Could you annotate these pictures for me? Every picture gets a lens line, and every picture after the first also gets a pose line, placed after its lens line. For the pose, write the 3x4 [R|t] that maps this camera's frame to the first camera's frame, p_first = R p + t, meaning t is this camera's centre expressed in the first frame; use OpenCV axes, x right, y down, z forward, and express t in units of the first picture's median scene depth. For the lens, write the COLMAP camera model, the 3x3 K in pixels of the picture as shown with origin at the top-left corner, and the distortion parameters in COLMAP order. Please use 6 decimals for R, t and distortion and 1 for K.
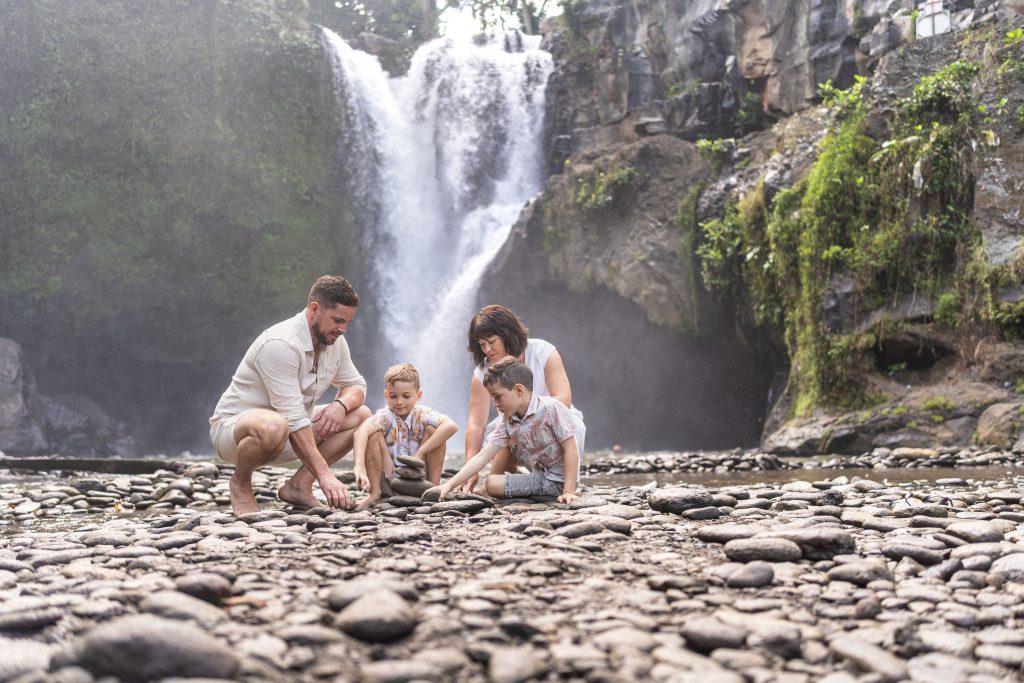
lens RADIAL K [[1022.6, 0, 512.0], [0, 1022.6, 341.5], [0, 0, 1]] dist [0.024125, 0.002476]
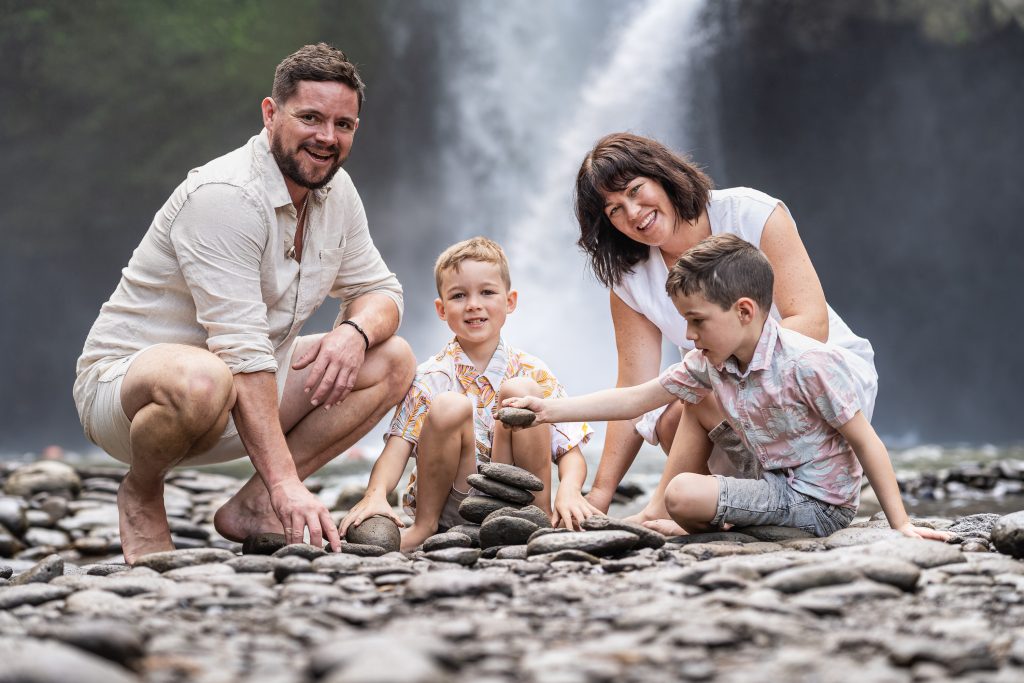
lens RADIAL K [[1022.6, 0, 512.0], [0, 1022.6, 341.5], [0, 0, 1]] dist [0.024125, 0.002476]
pose [[0.999004, -0.003201, 0.044501, -0.045826], [0.000783, 0.998527, 0.054257, 0.015519], [-0.044610, -0.054168, 0.997535, 0.215431]]
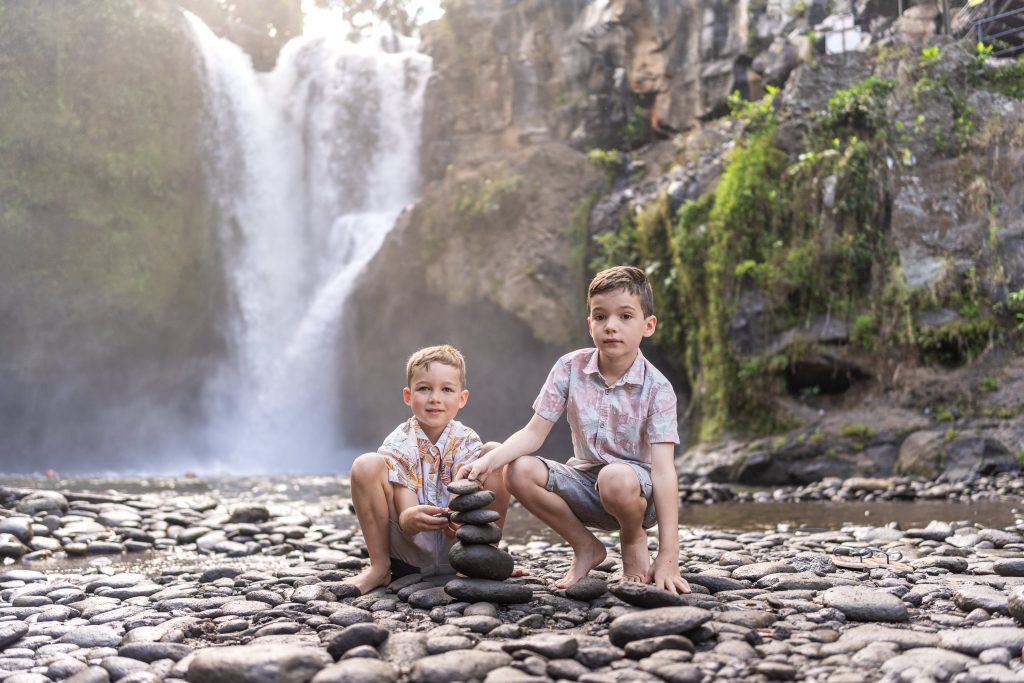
lens RADIAL K [[1022.6, 0, 512.0], [0, 1022.6, 341.5], [0, 0, 1]] dist [0.024125, 0.002476]
pose [[0.988962, 0.031660, 0.144747, -0.037075], [-0.028739, 0.999340, -0.022231, 0.008330], [-0.145355, 0.017826, 0.989219, 0.102648]]
